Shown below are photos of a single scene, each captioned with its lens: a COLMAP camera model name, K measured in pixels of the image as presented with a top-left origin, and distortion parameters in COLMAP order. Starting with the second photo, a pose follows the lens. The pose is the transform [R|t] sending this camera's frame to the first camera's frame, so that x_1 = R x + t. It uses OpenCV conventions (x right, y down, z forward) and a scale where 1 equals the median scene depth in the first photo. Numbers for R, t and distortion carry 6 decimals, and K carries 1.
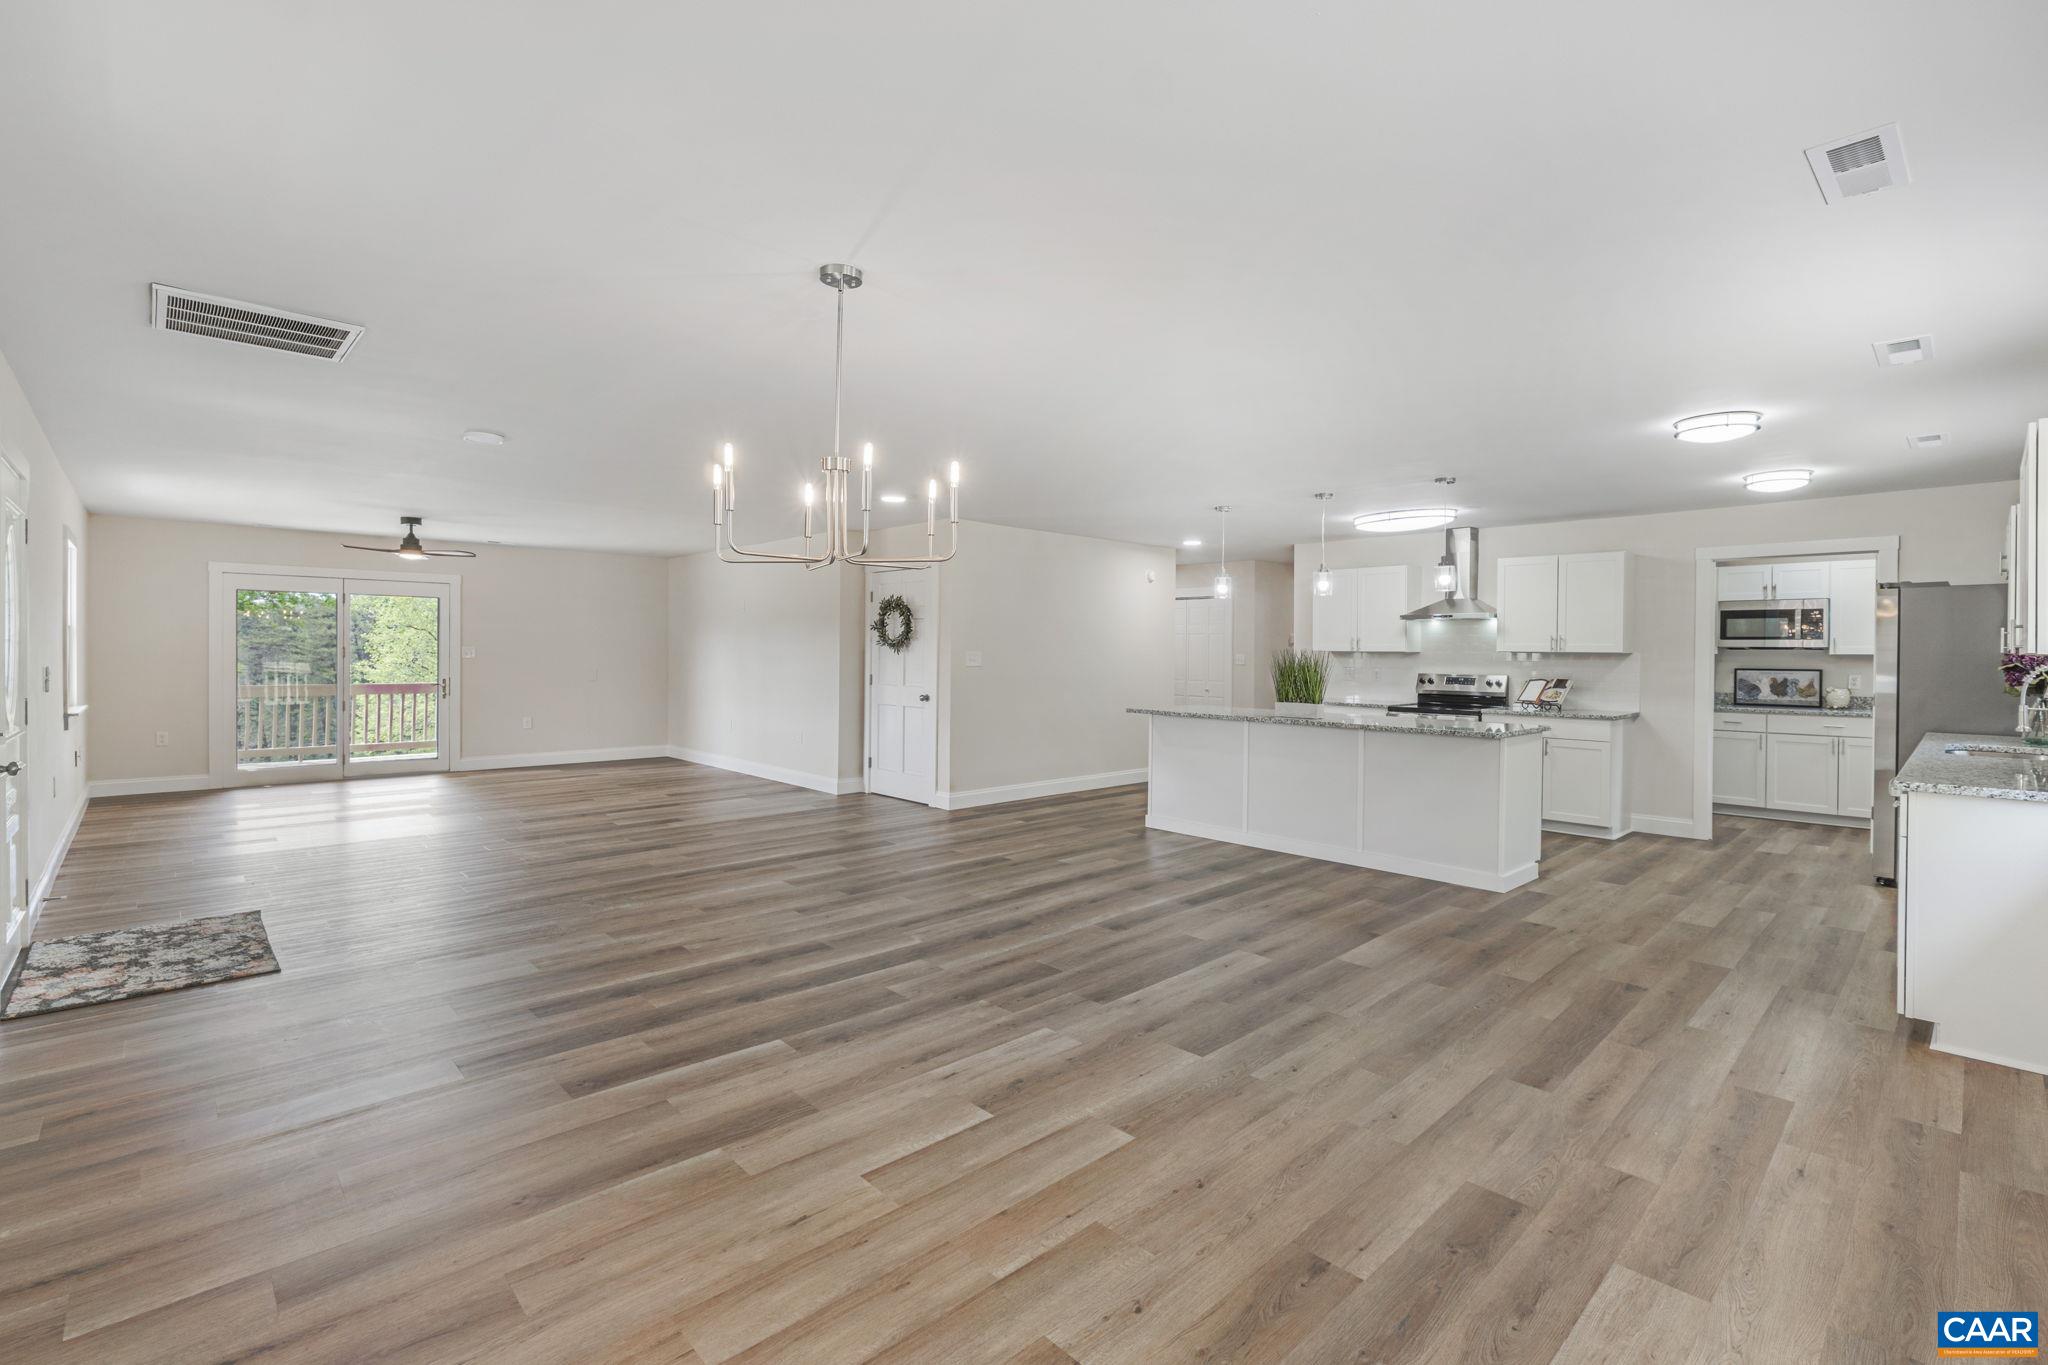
lens RADIAL K [[856.6, 0, 1024.0], [0, 856.6, 682.5], [0, 0, 1]] dist [-0.006953, 0.000649]
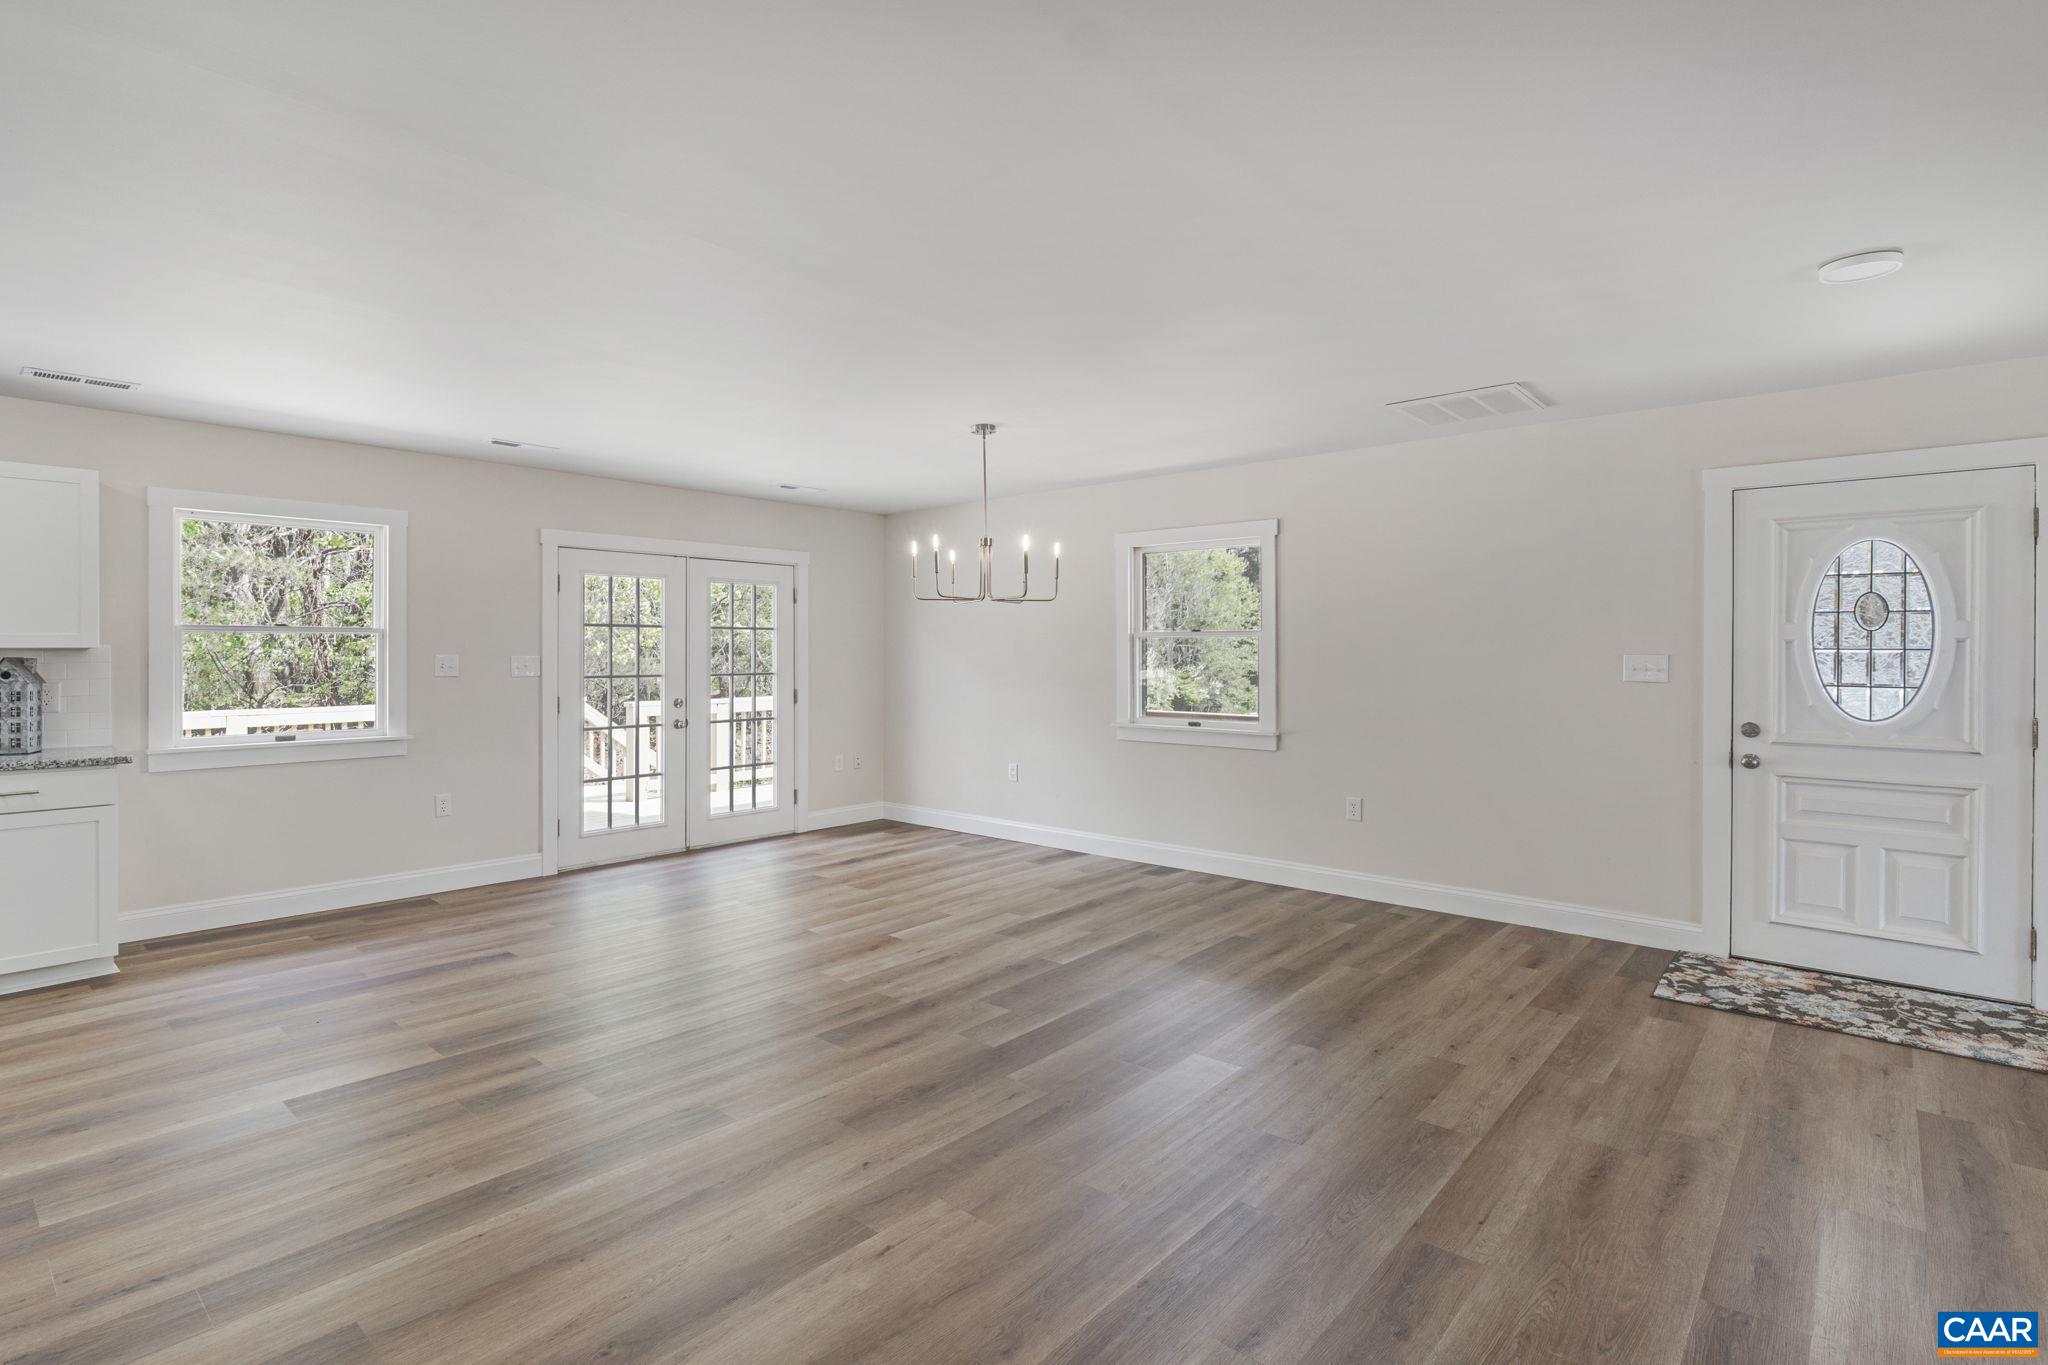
lens RADIAL K [[964.9, 0, 1024.0], [0, 964.9, 682.5], [0, 0, 1]] dist [0.000759, 0.000400]
pose [[-0.990535, -0.005987, -0.137131, -0.028948], [-0.015994, 0.997277, 0.071986, -0.092361], [0.136327, 0.073498, -0.987934, 2.217814]]
